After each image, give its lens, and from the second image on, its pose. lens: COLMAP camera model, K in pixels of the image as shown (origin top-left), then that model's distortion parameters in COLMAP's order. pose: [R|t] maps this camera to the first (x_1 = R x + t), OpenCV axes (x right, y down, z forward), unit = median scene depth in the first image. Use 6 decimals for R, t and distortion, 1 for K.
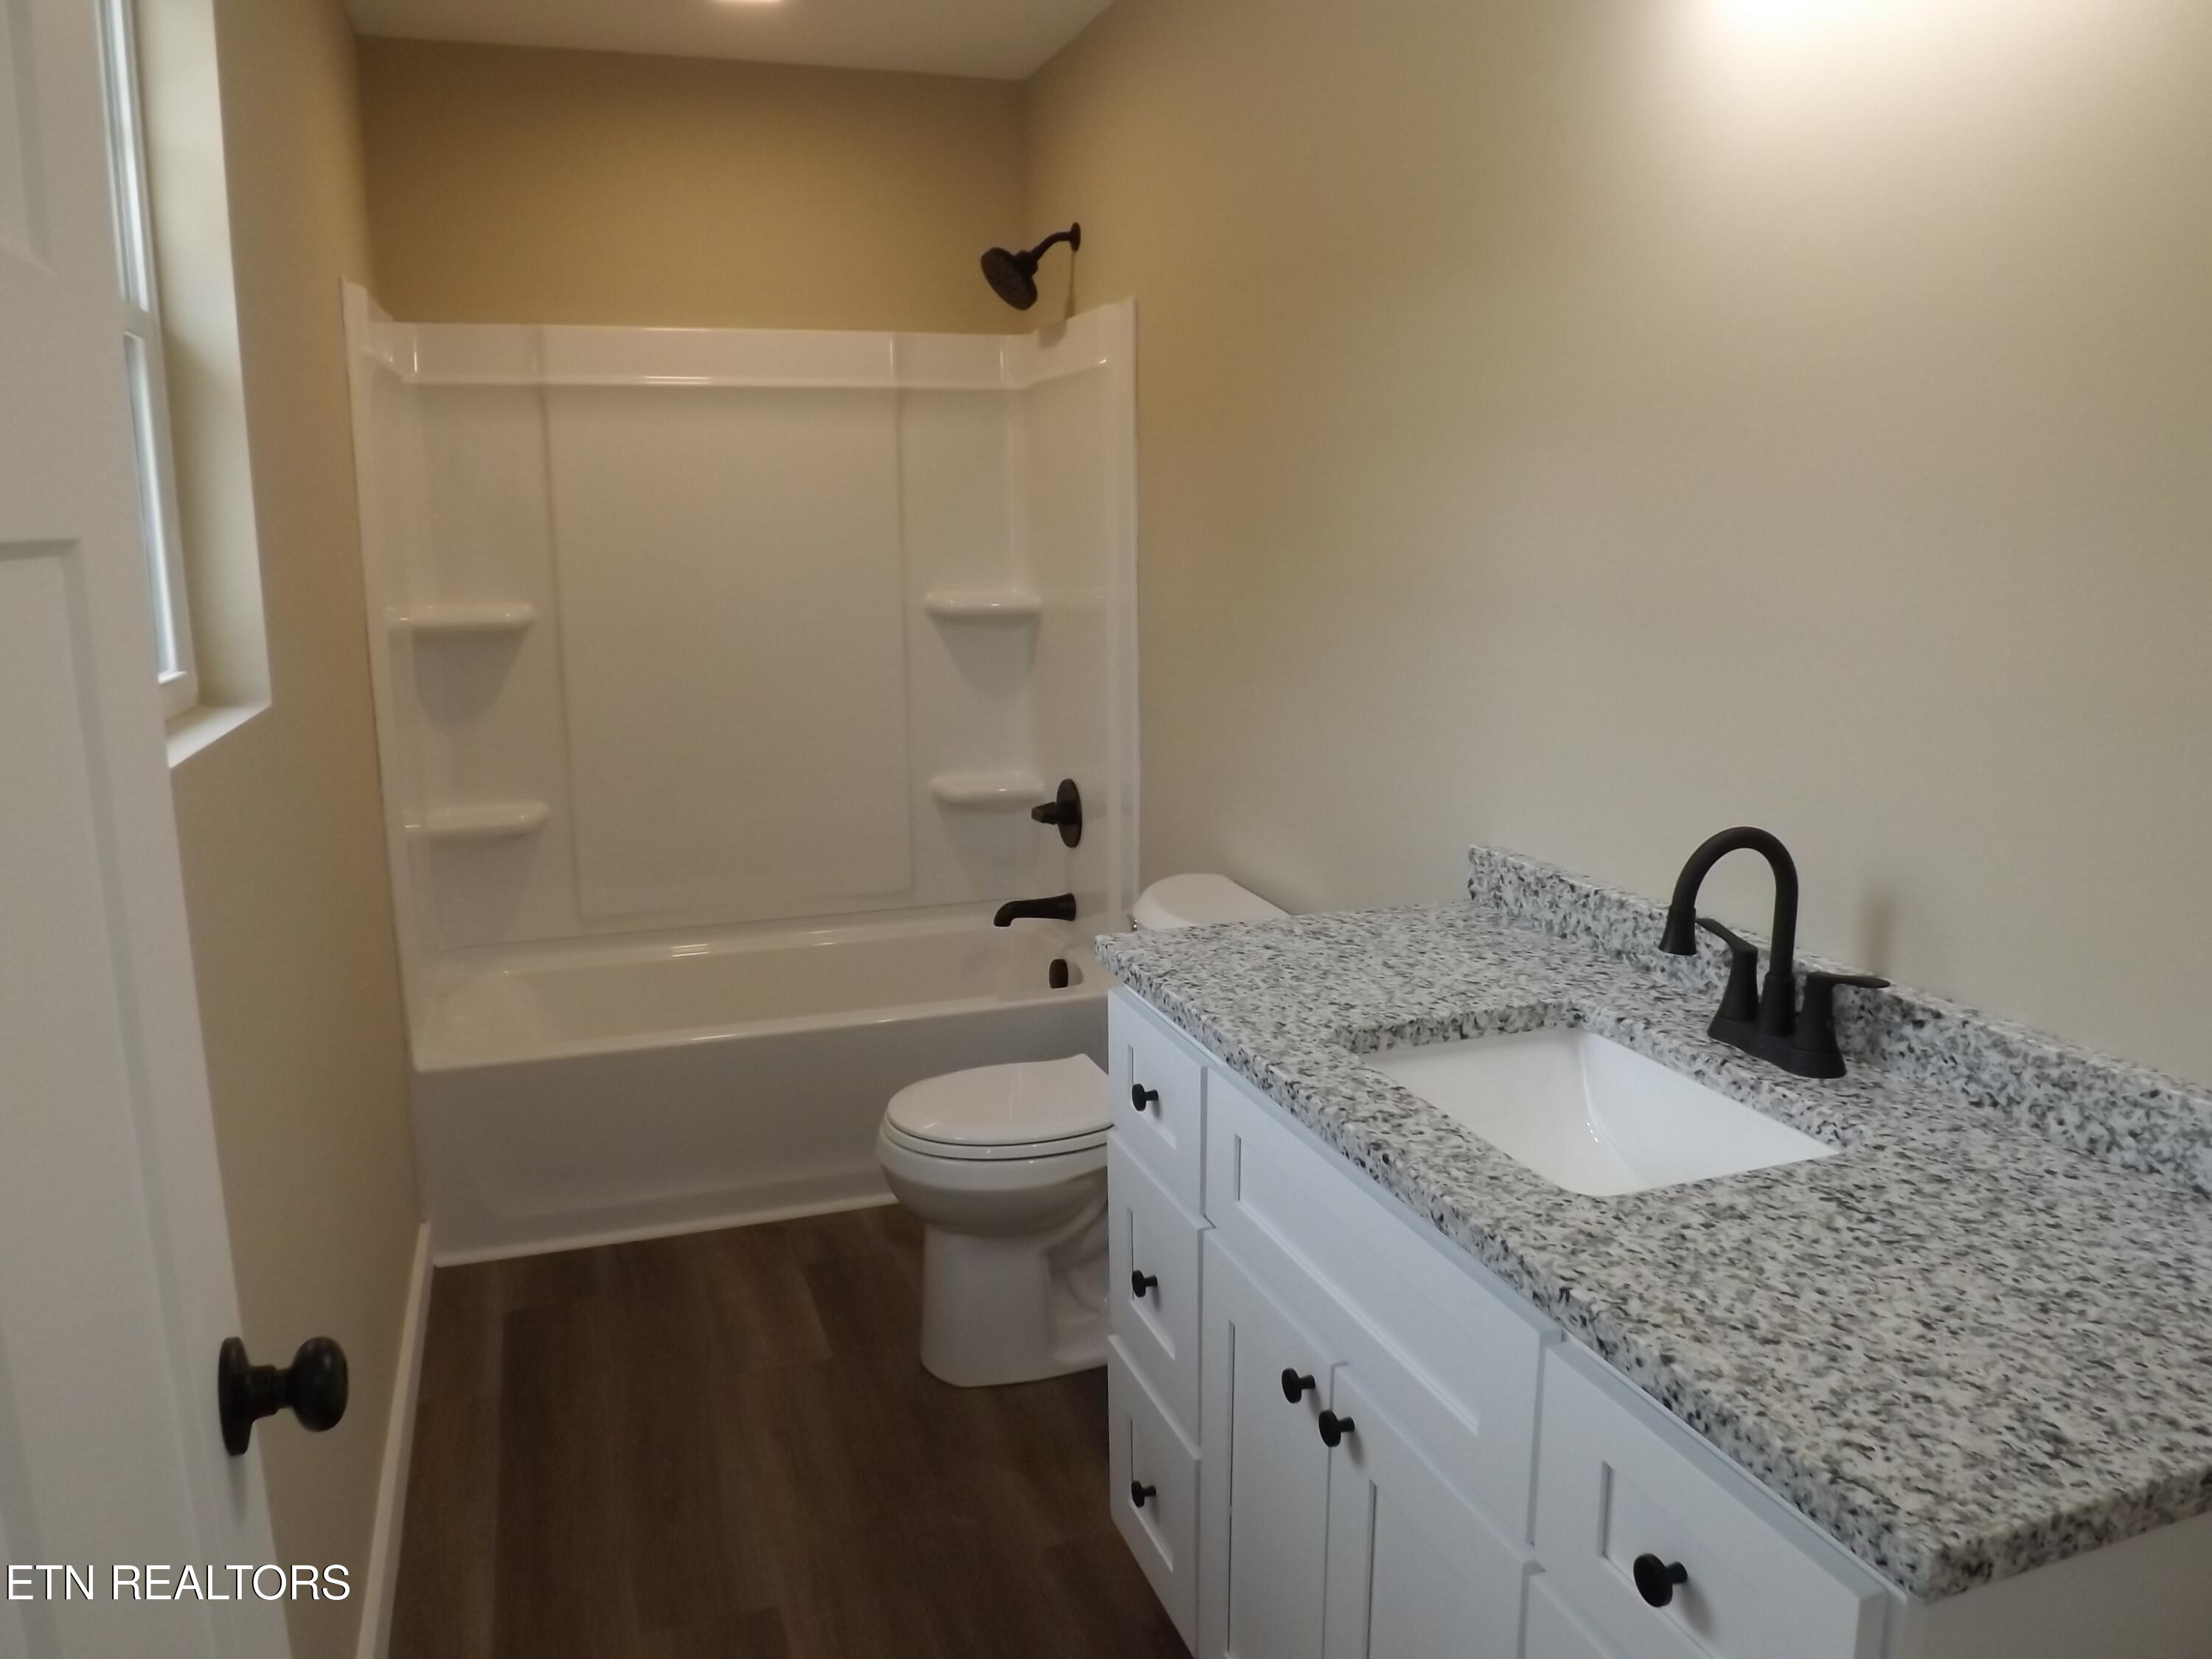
lens RADIAL K [[1585.2, 0, 1106.0], [0, 1585.2, 829.5], [0, 0, 1]] dist [-0.068089, 0.025383]
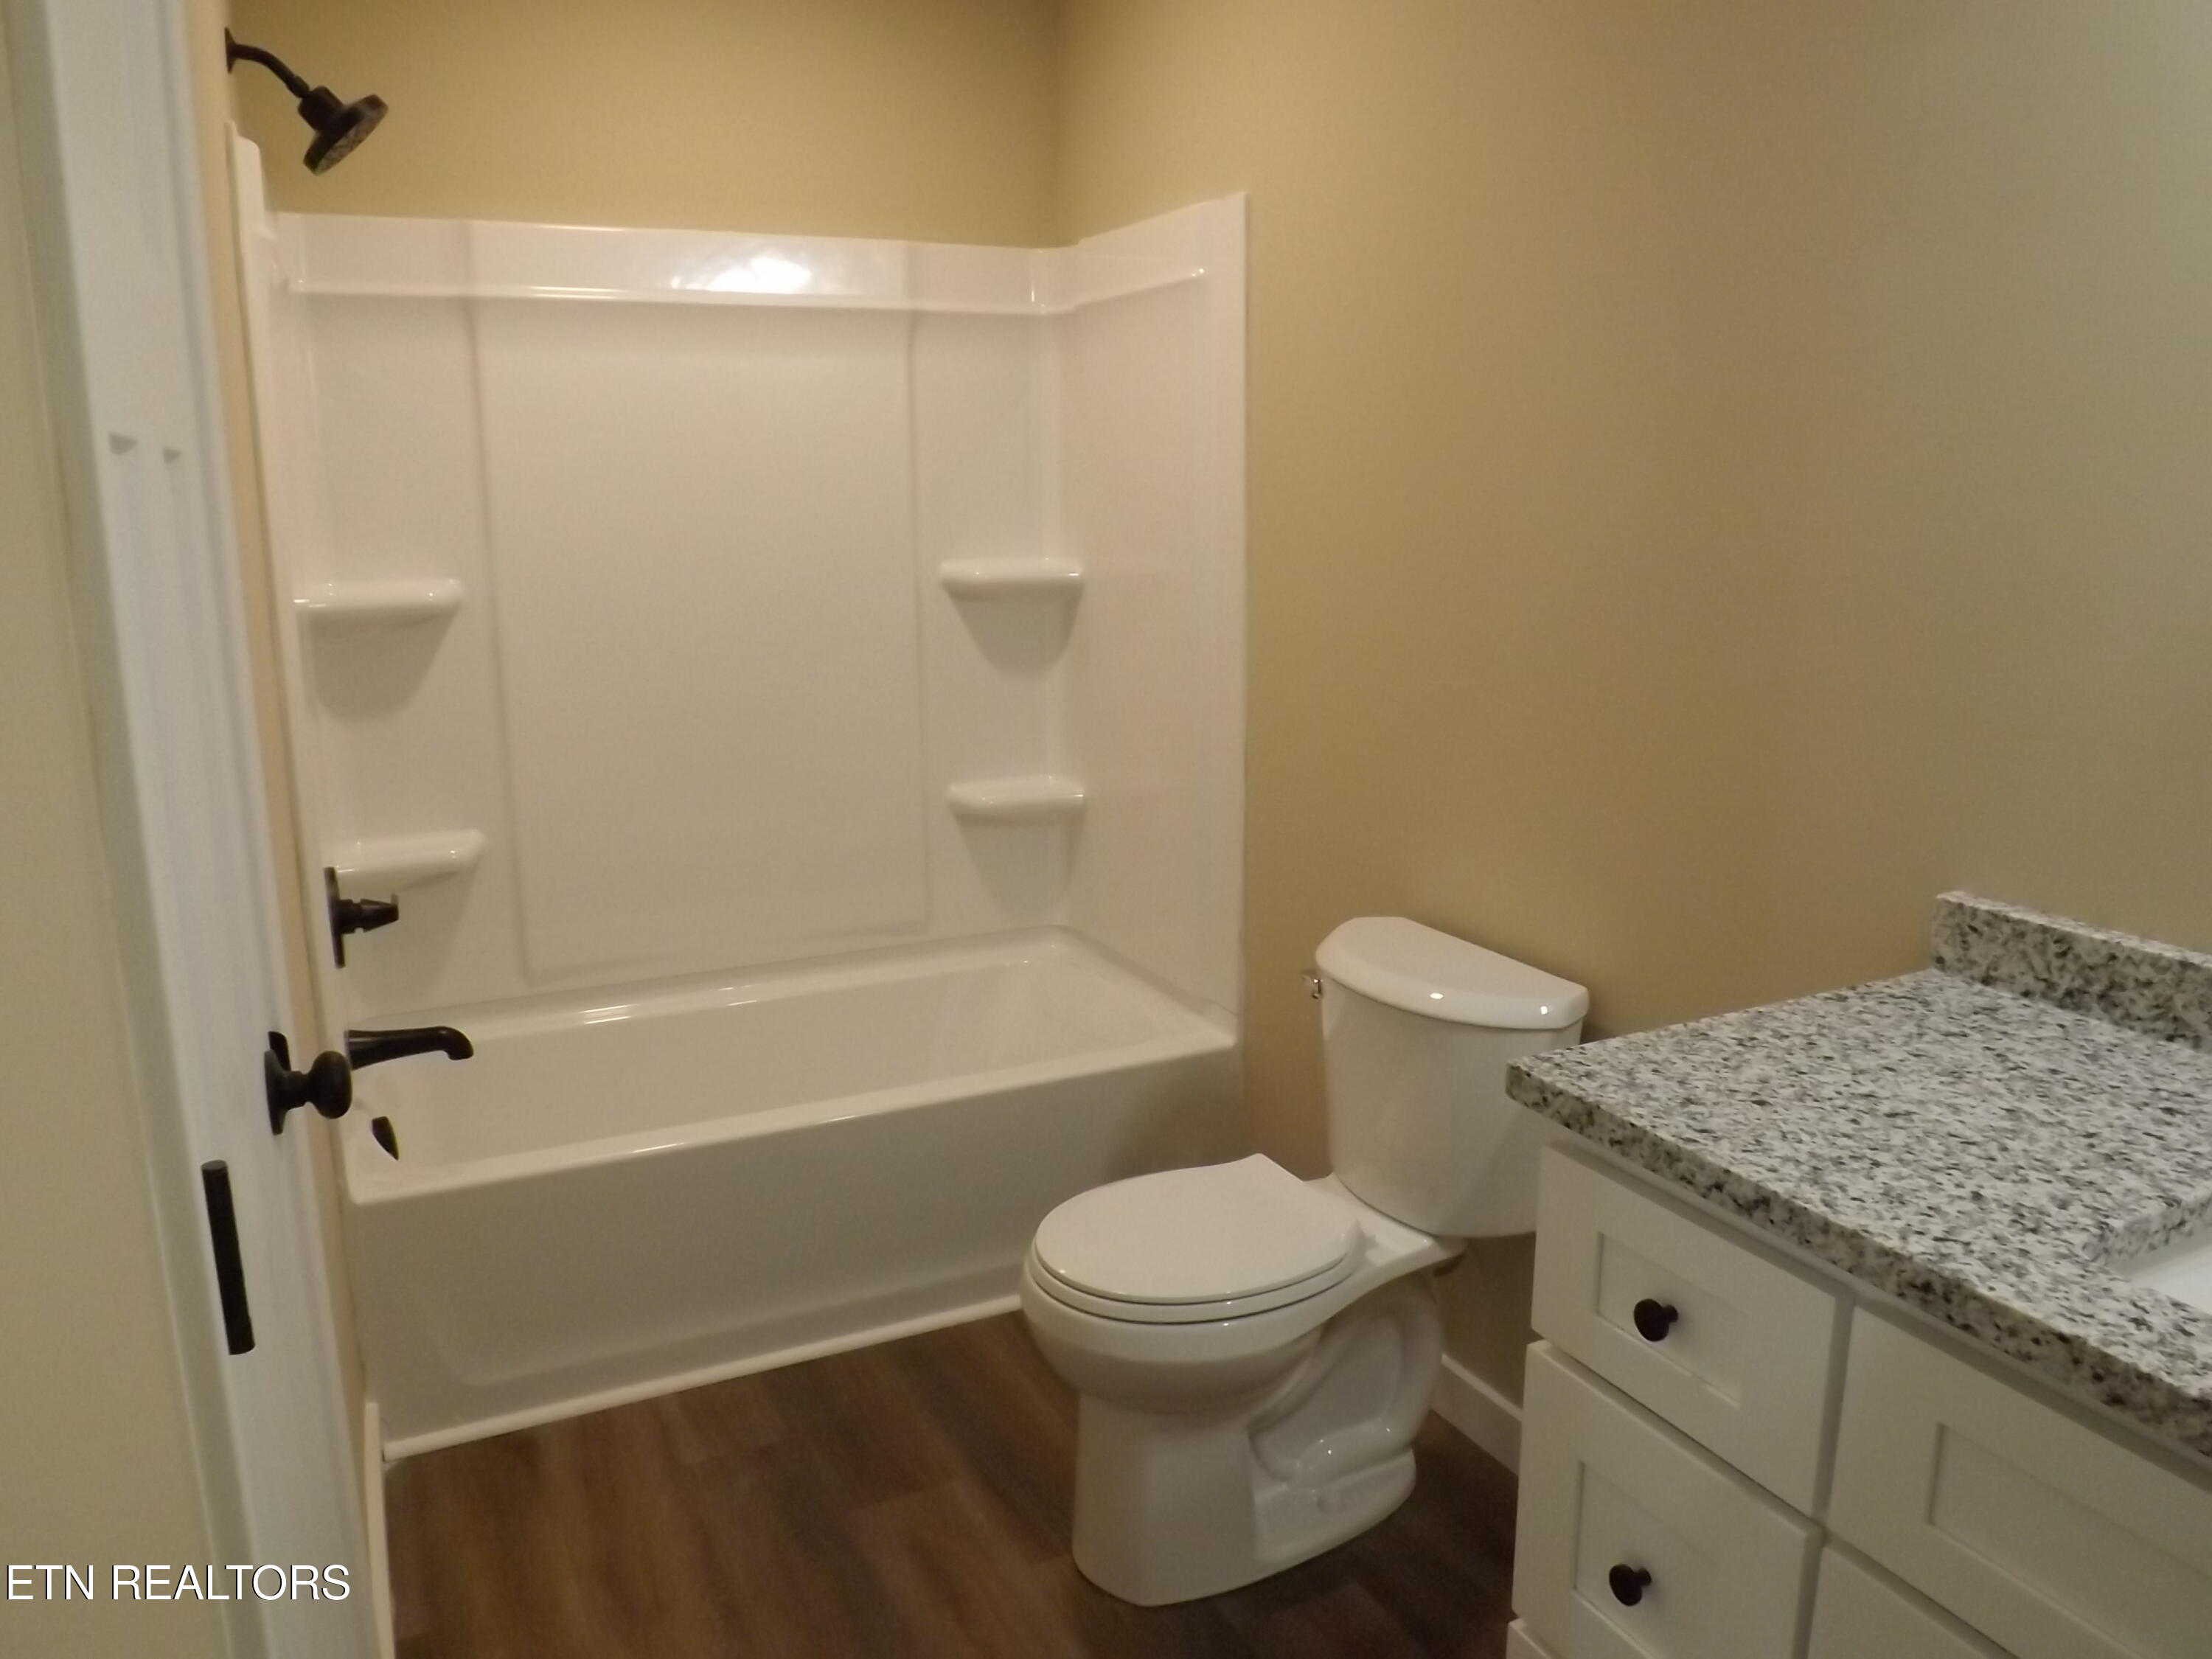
lens RADIAL K [[1585.2, 0, 1106.0], [0, 1585.2, 829.5], [0, 0, 1]] dist [-0.068089, 0.025383]
pose [[0.993423, -0.023705, 0.112019, -0.131761], [0.021625, 0.999571, 0.019748, -0.026469], [-0.112439, -0.017196, 0.993510, 0.179699]]
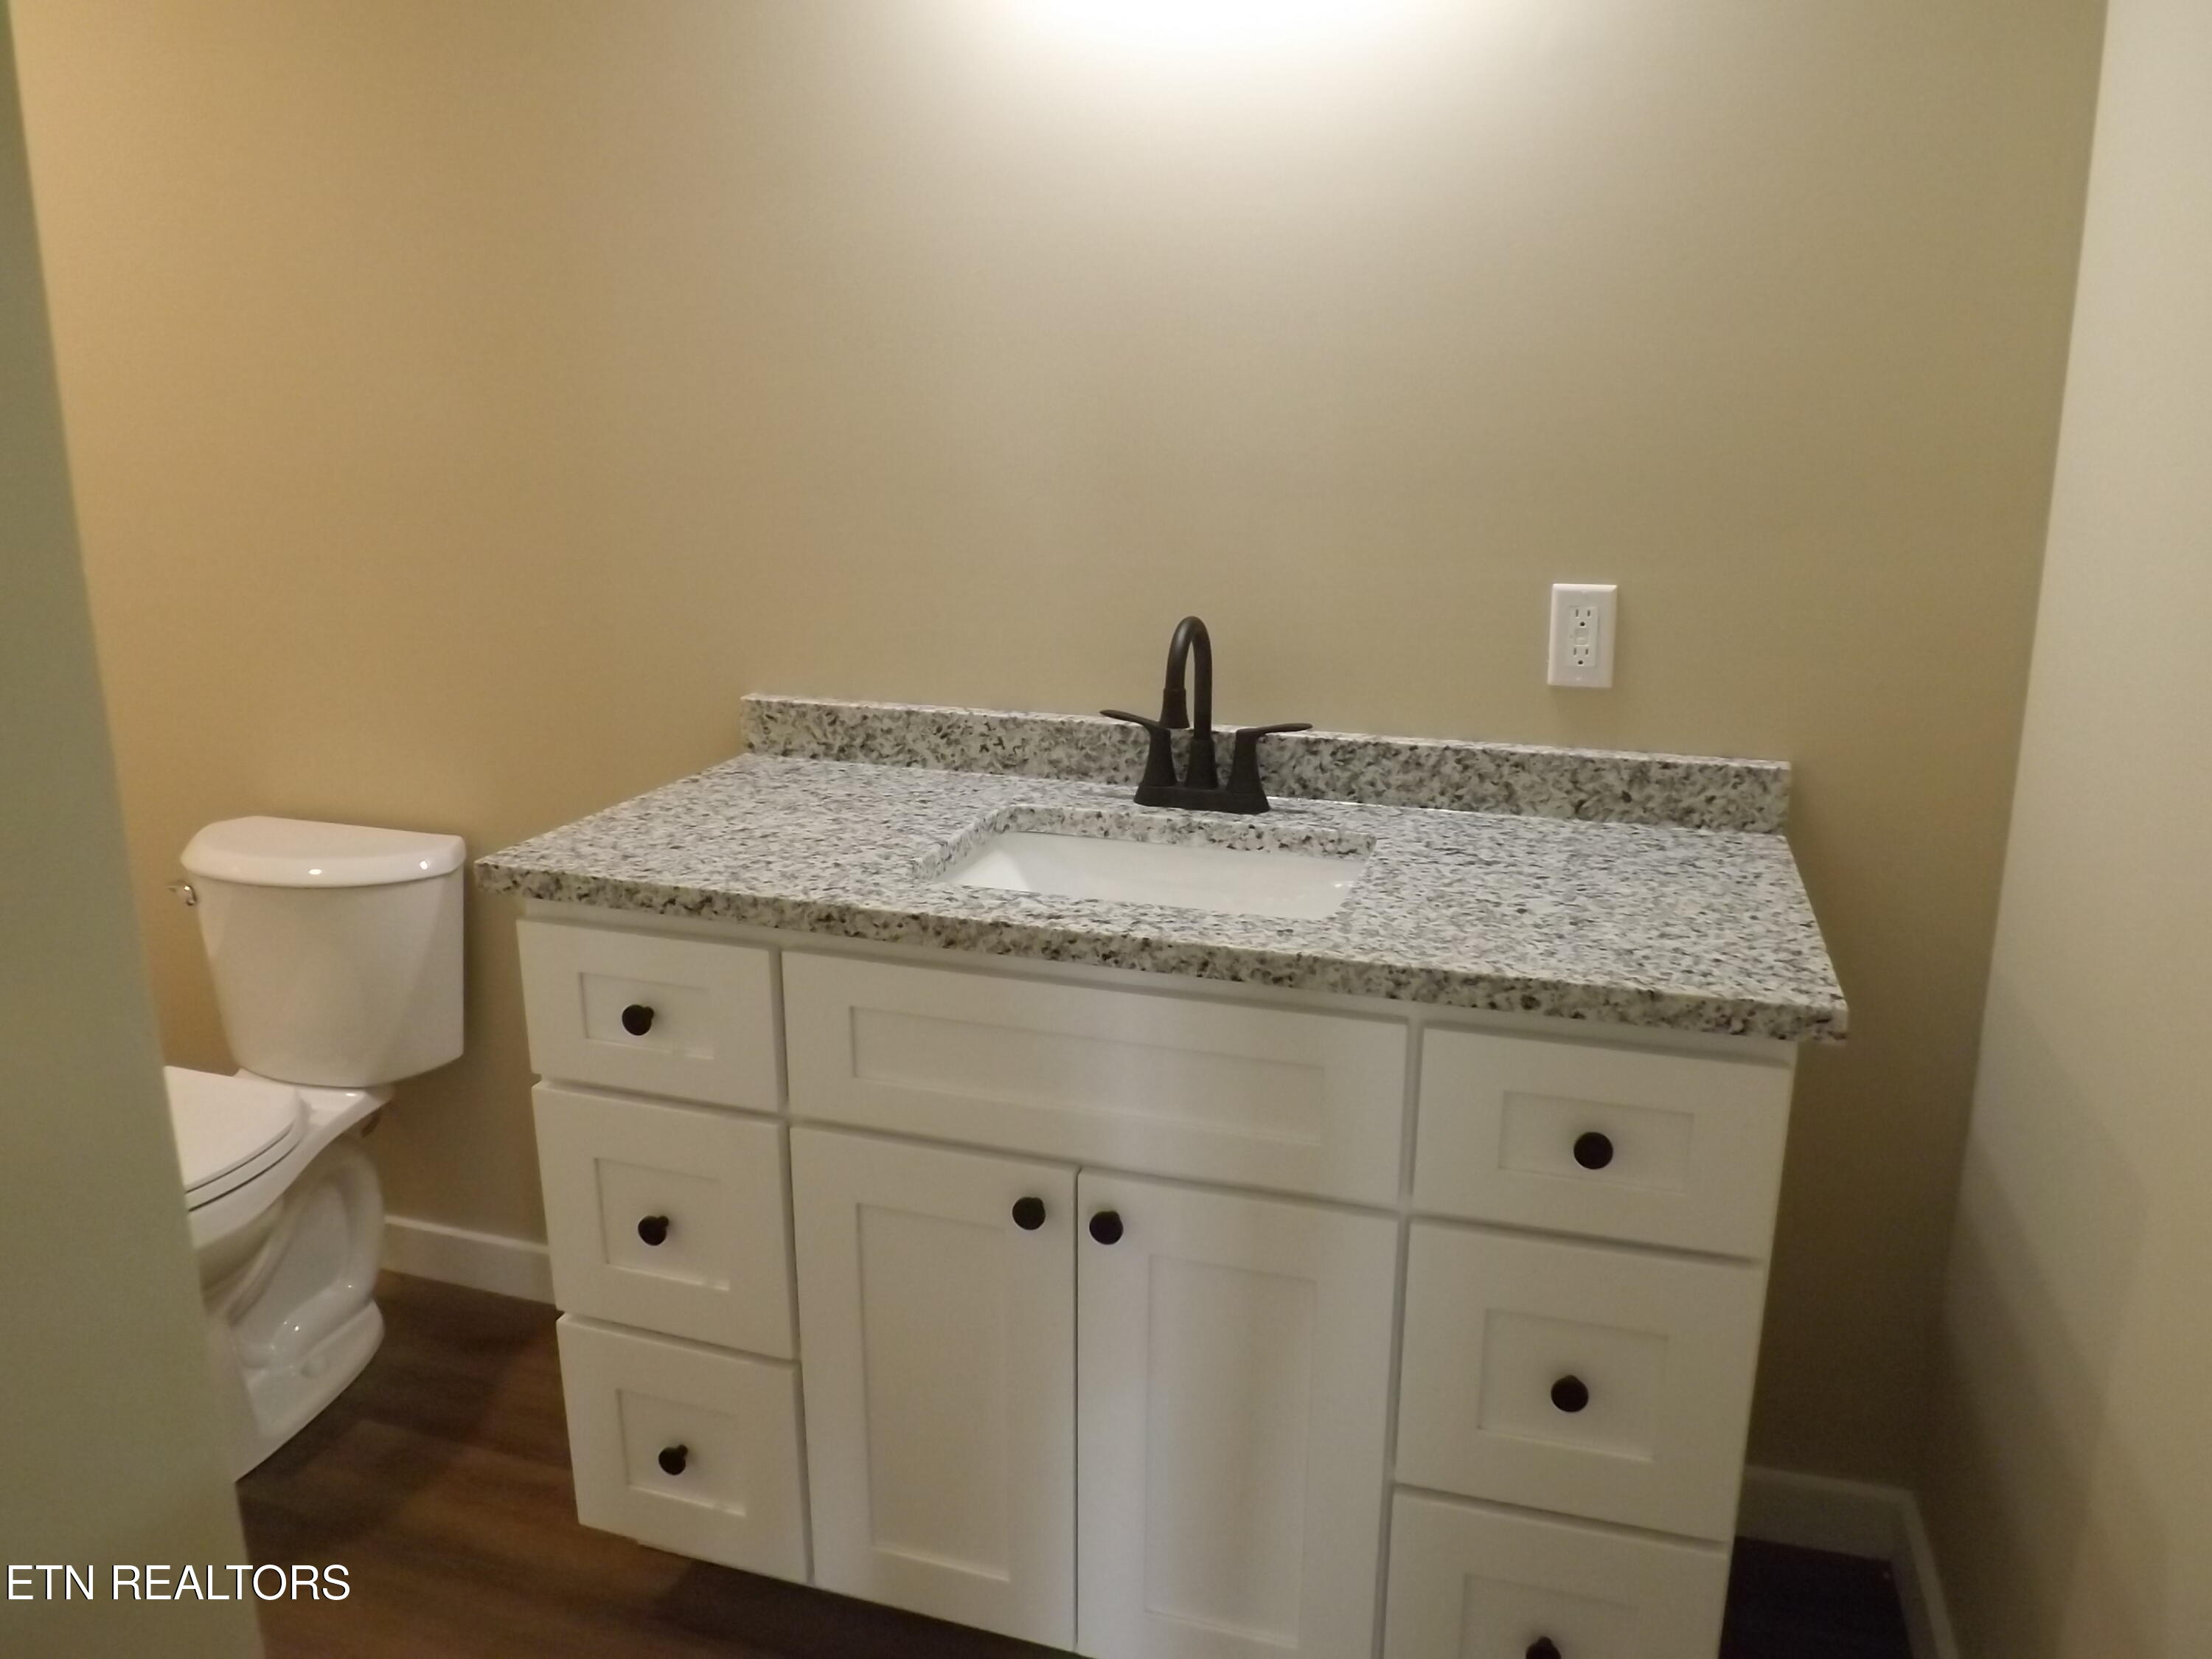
lens RADIAL K [[1585.2, 0, 1106.0], [0, 1585.2, 829.5], [0, 0, 1]] dist [-0.068089, 0.025383]
pose [[0.603986, -0.194227, 0.772966, -0.227660], [0.144151, 0.980478, 0.133731, -0.007082], [-0.783850, 0.030652, 0.620193, 0.119437]]
